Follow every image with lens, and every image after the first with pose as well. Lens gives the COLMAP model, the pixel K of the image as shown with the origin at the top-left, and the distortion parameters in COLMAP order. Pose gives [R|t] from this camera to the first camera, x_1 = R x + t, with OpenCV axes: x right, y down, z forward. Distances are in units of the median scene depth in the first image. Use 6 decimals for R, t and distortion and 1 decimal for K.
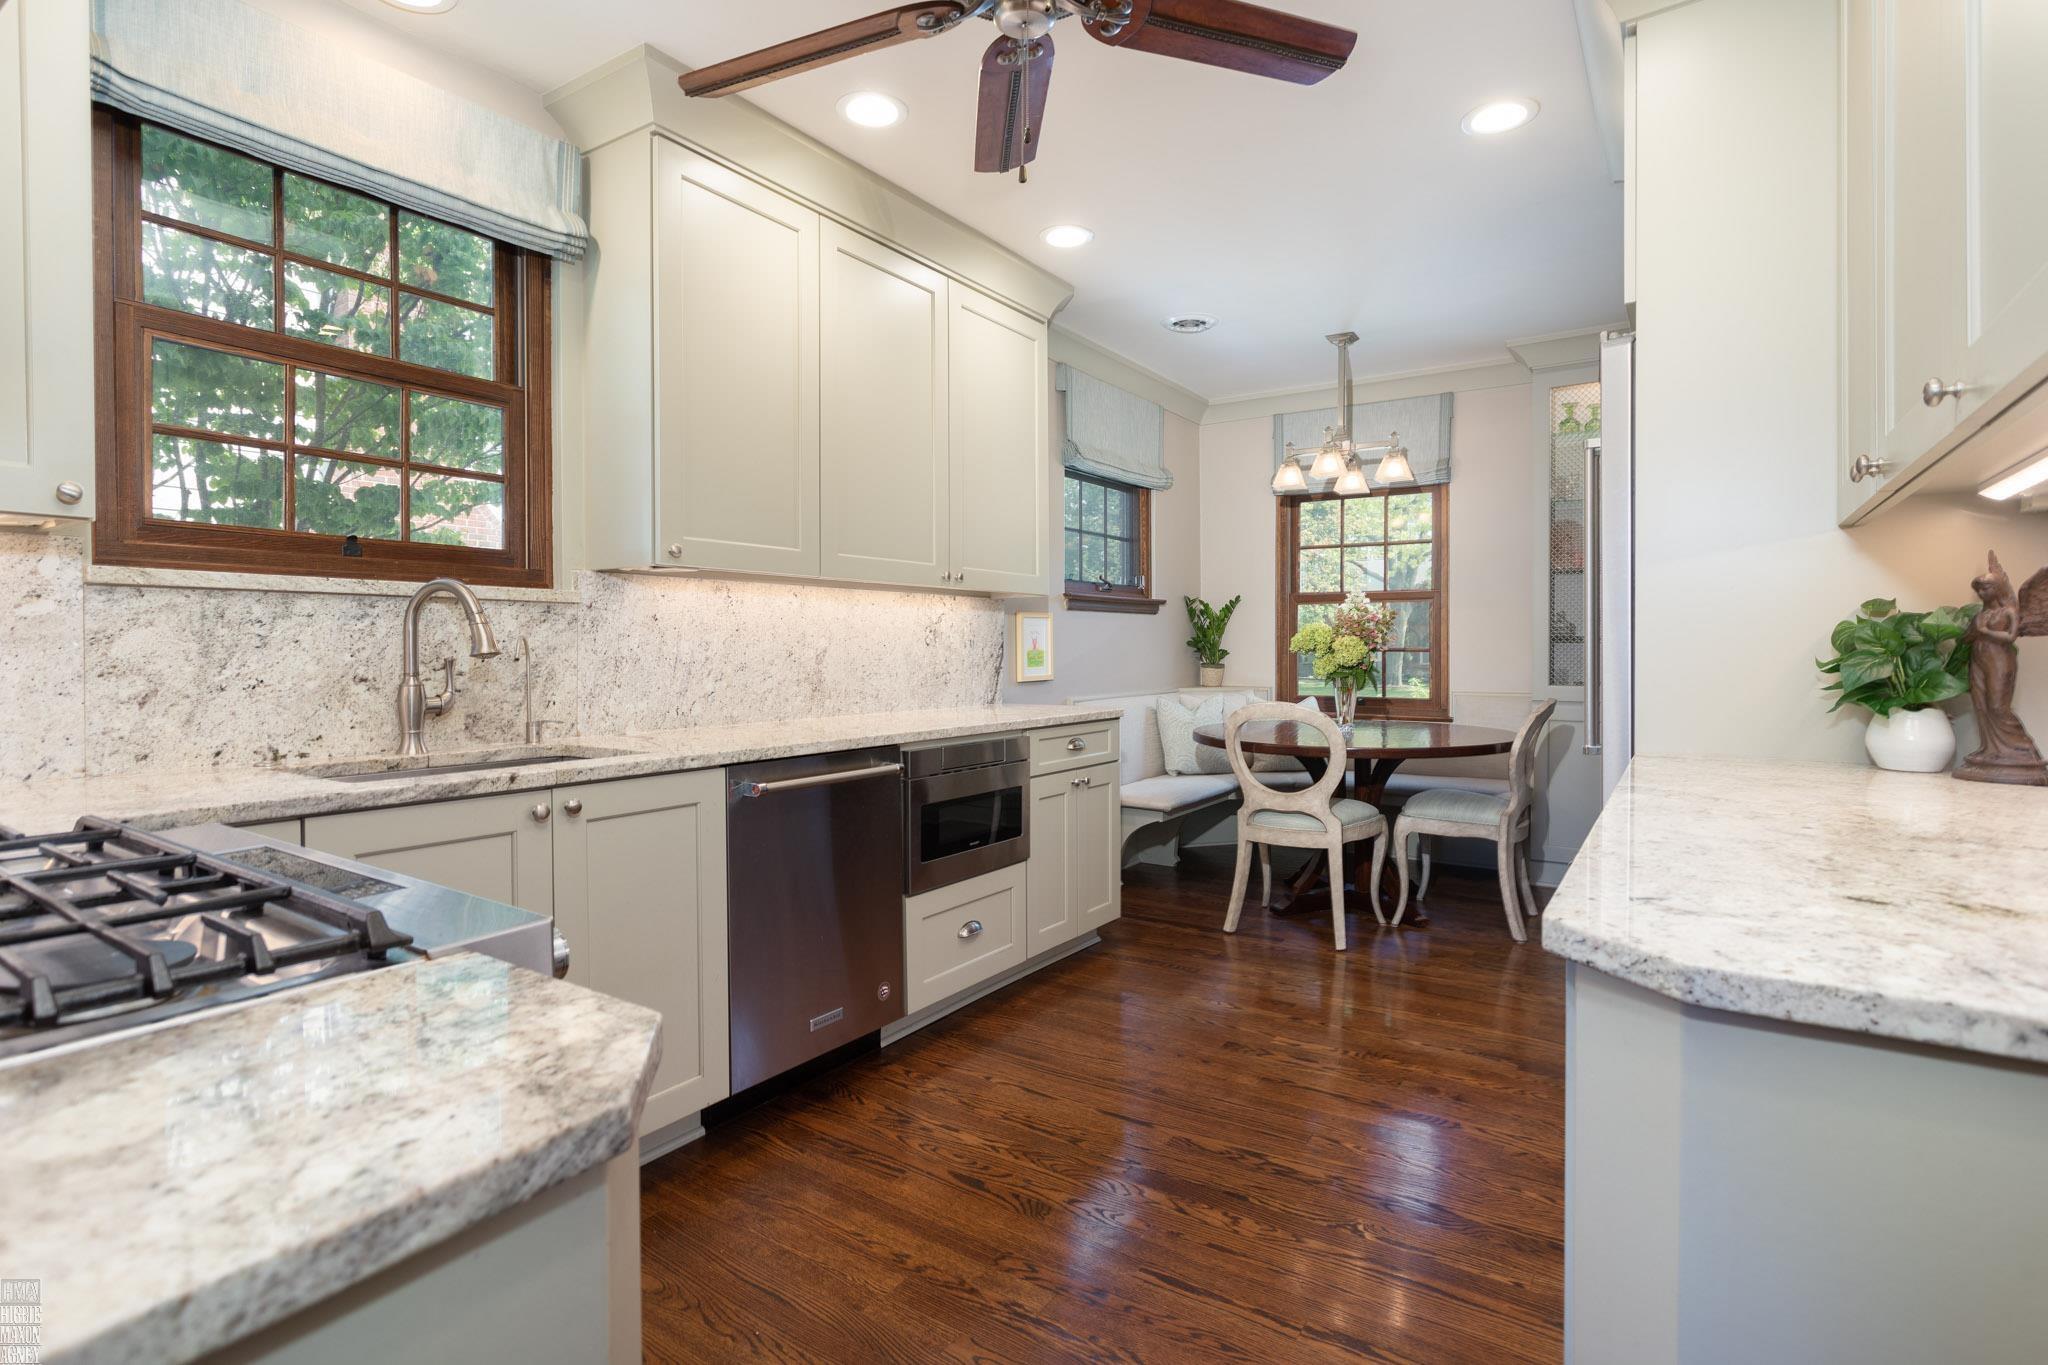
lens RADIAL K [[1001.6, 0, 1022.1], [0, 1001.6, 665.5], [0, 0, 1]] dist [-0.012086, 0.005041]
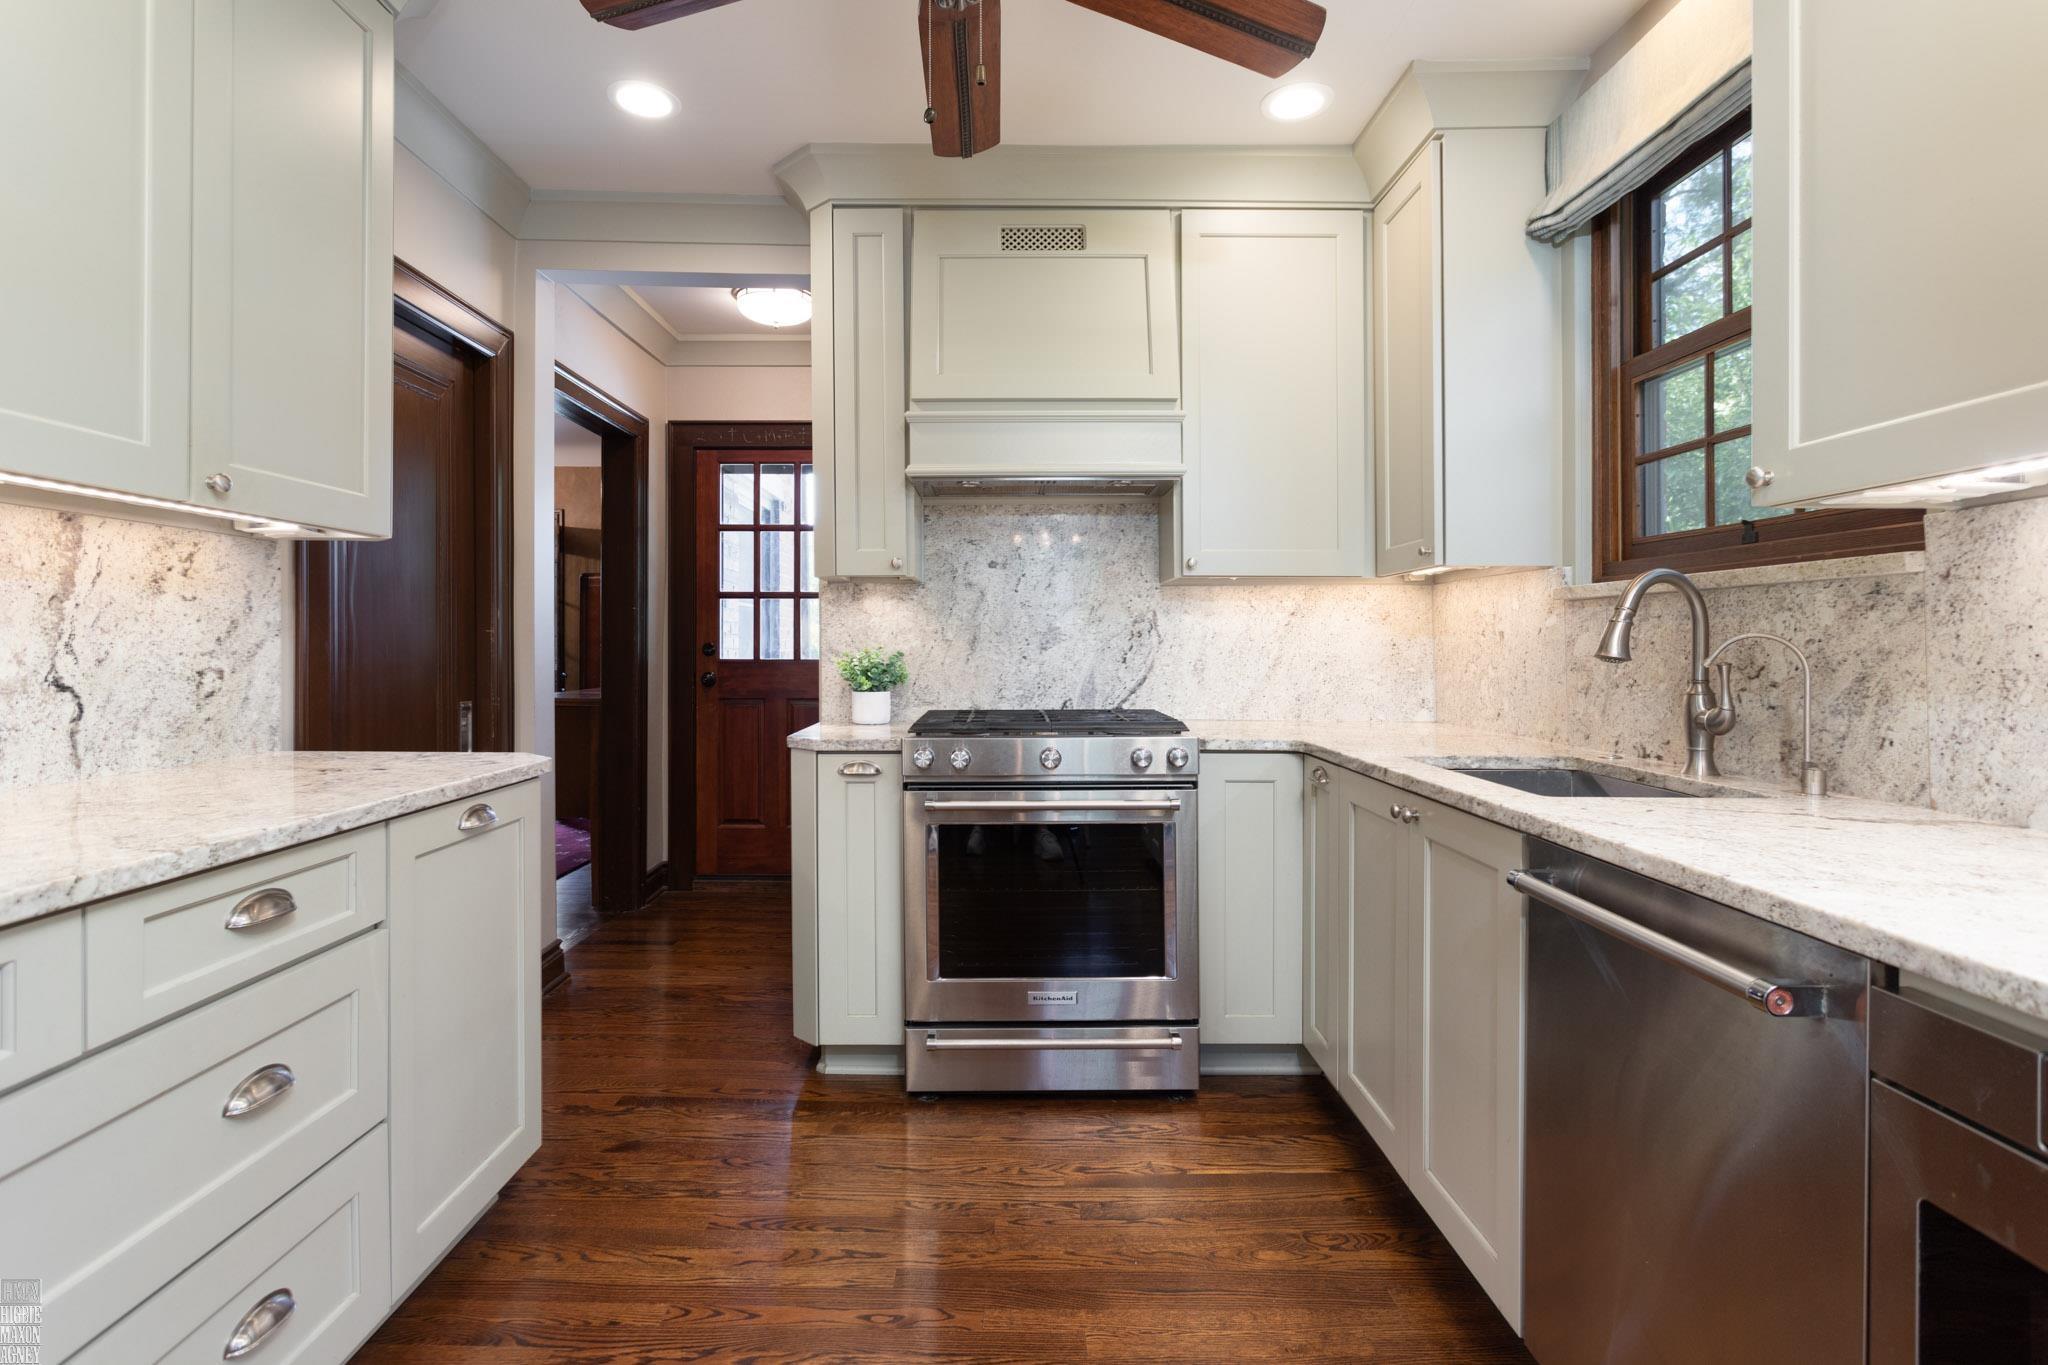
lens RADIAL K [[1001.6, 0, 1007.6], [0, 1001.6, 653.6], [0, 0, 1]] dist [-0.012086, 0.005041]
pose [[-0.832751, 0.010188, -0.553554, 0.332258], [-0.002552, 0.999749, 0.022240, -0.030571], [0.553642, 0.019934, -0.832516, 1.315874]]
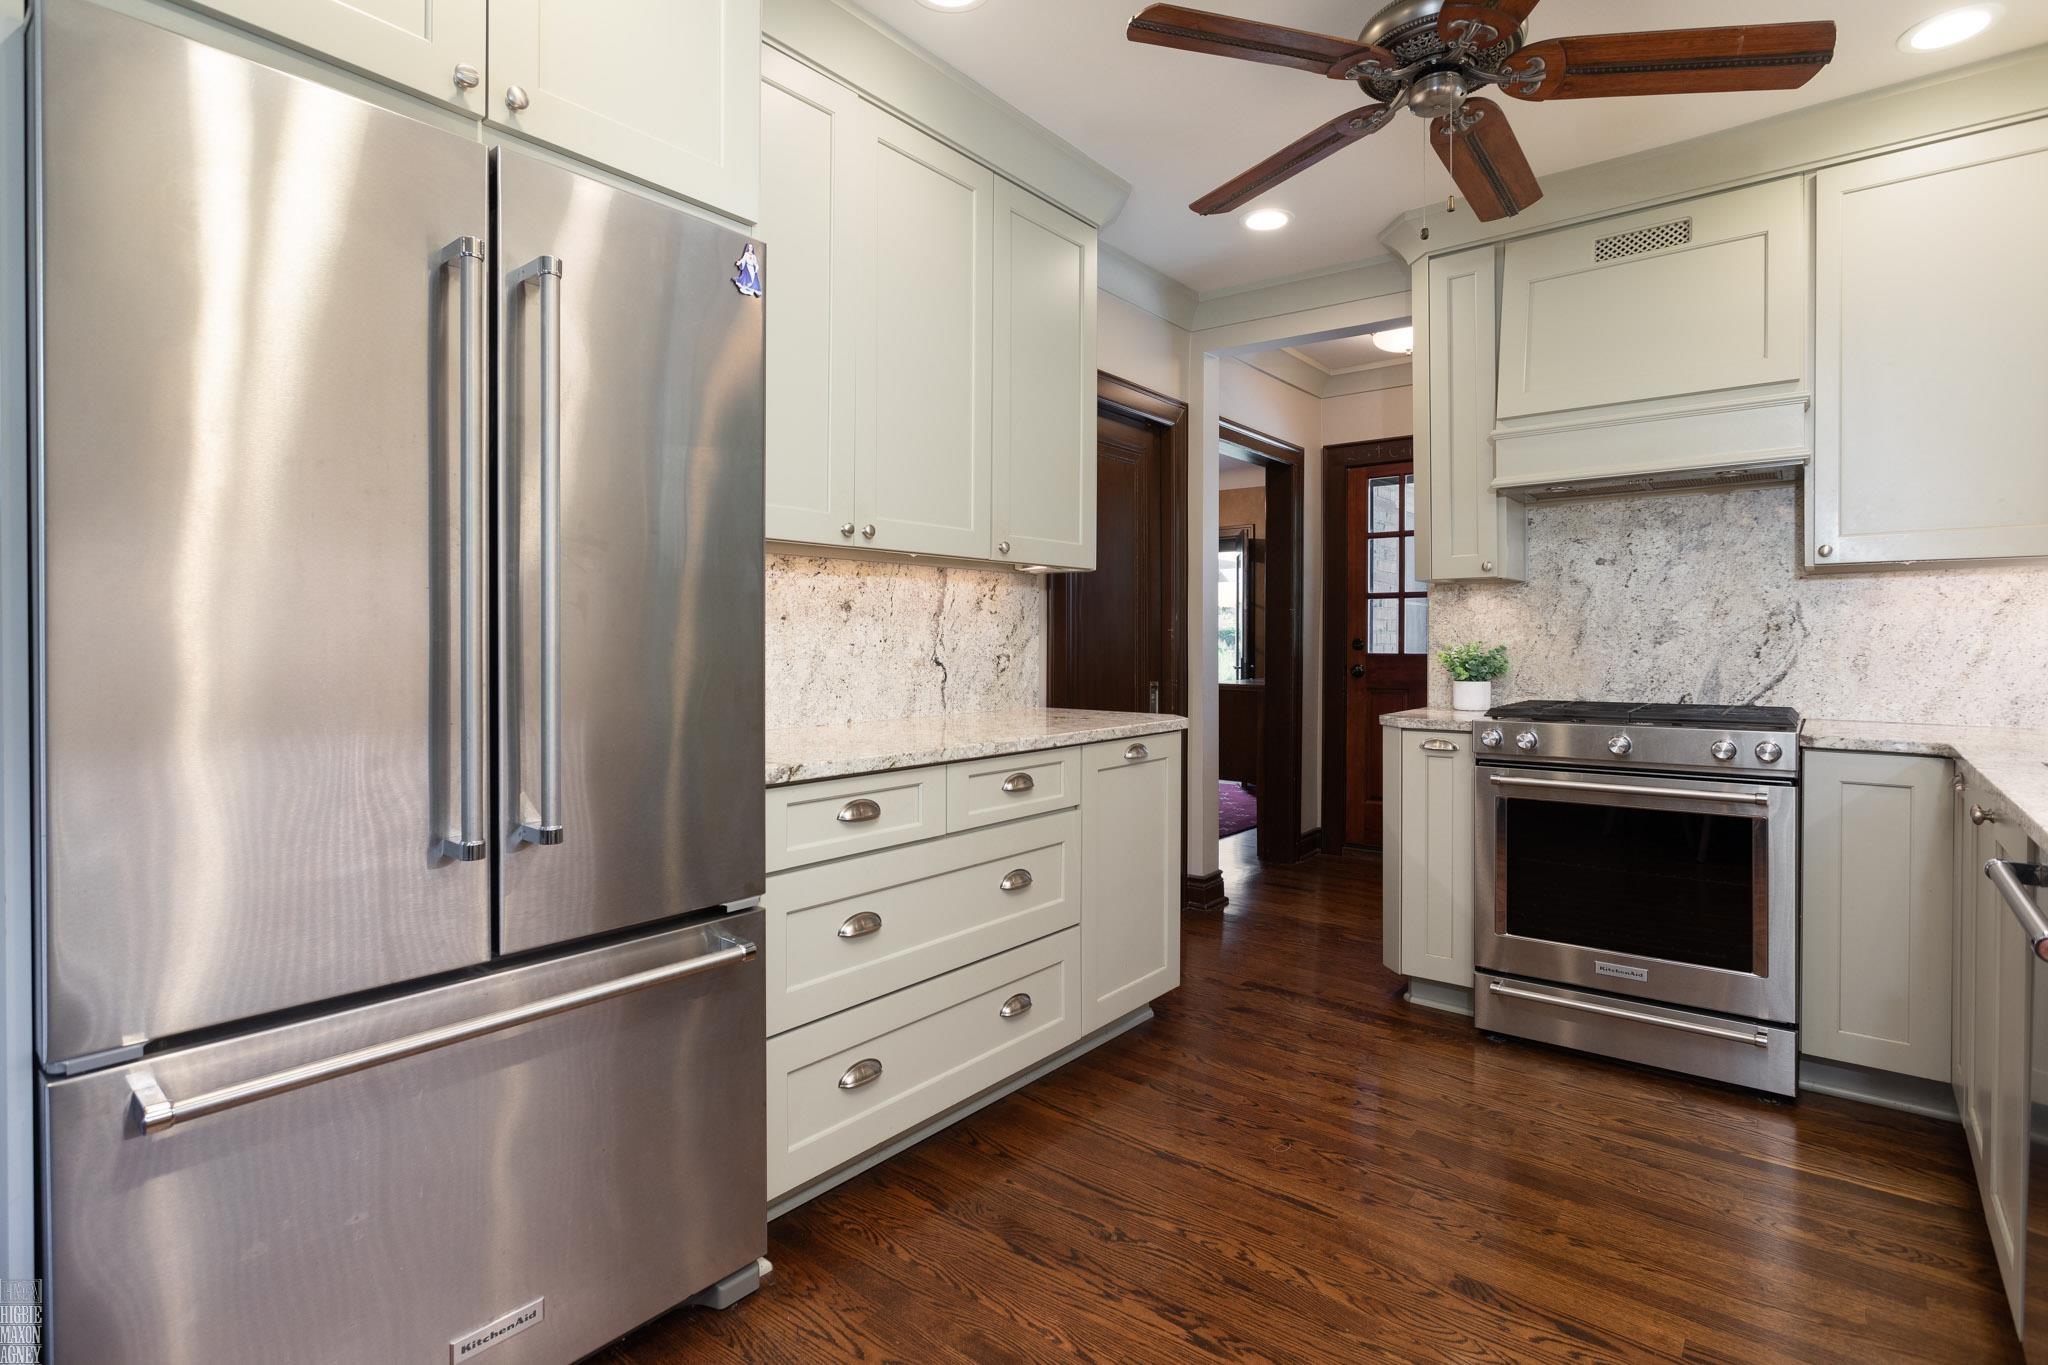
lens RADIAL K [[1001.6, 0, 1023.0], [0, 1001.6, 662.9], [0, 0, 1]] dist [-0.012086, 0.005041]
pose [[-0.996249, 0.005395, 0.086362, 0.281524], [0.008317, 0.999404, 0.033504, -0.031985], [-0.086129, 0.034097, -0.995700, 1.624509]]
